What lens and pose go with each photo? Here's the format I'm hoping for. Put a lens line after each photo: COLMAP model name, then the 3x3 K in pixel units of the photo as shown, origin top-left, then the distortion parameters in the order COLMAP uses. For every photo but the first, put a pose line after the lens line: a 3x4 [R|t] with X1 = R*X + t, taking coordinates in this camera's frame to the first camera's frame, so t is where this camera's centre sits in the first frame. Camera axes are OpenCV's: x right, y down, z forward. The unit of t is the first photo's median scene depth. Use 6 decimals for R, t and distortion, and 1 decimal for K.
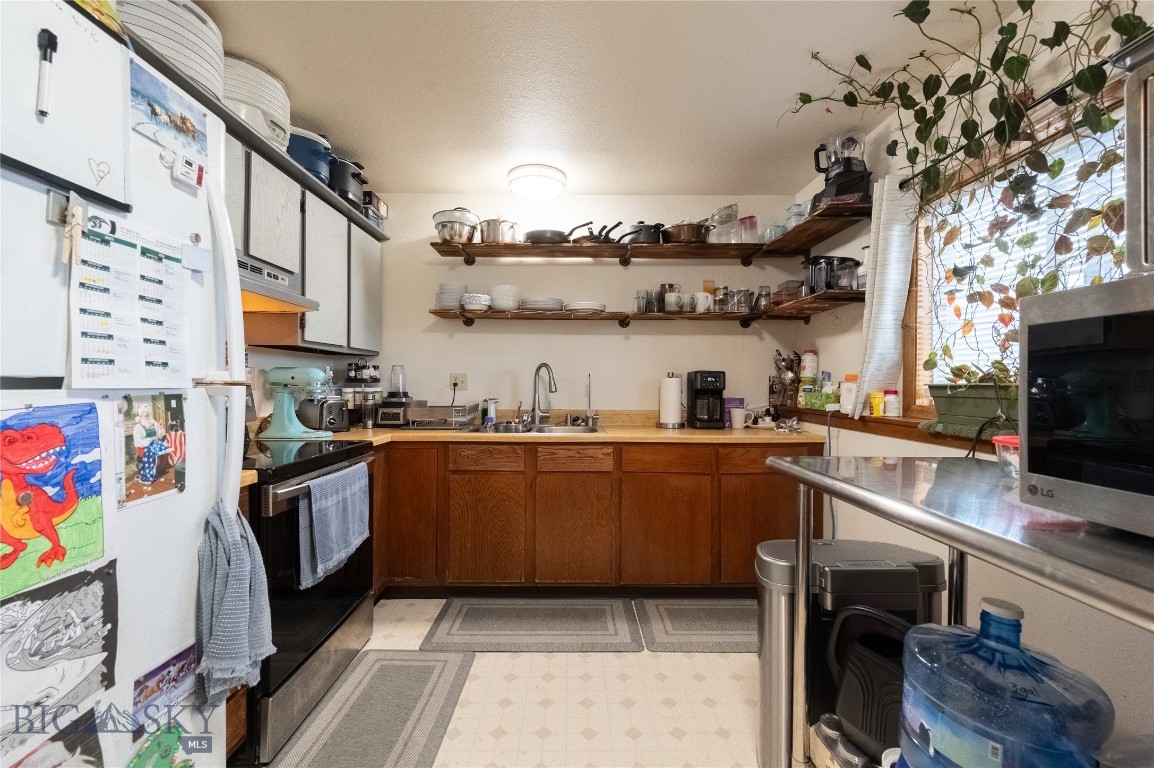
lens RADIAL K [[467.9, 0, 575.7], [0, 467.9, 384.6], [0, 0, 1]] dist [-0.001665, -0.000226]
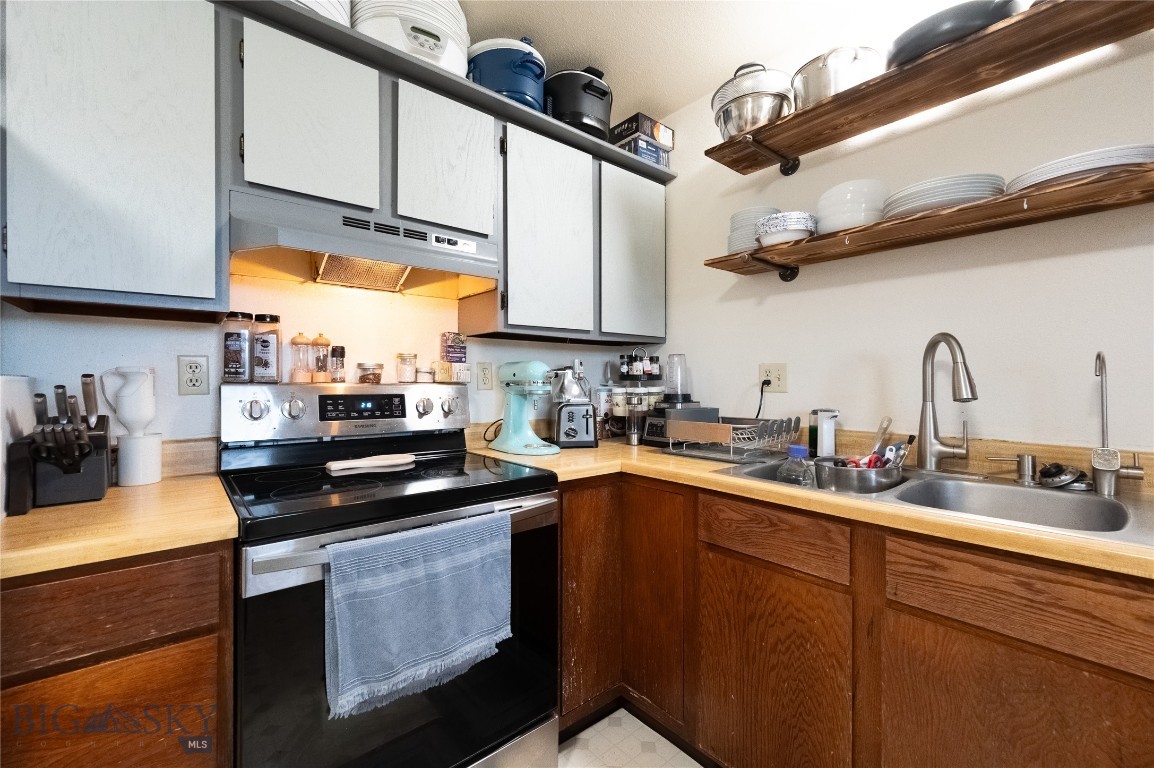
lens RADIAL K [[467.9, 0, 575.4], [0, 467.9, 380.9], [0, 0, 1]] dist [-0.001665, -0.000226]
pose [[0.632412, -0.006750, -0.774603, 0.052829], [0.002212, 0.999974, -0.006909, 0.000979], [0.774629, 0.002656, 0.632410, 0.475460]]
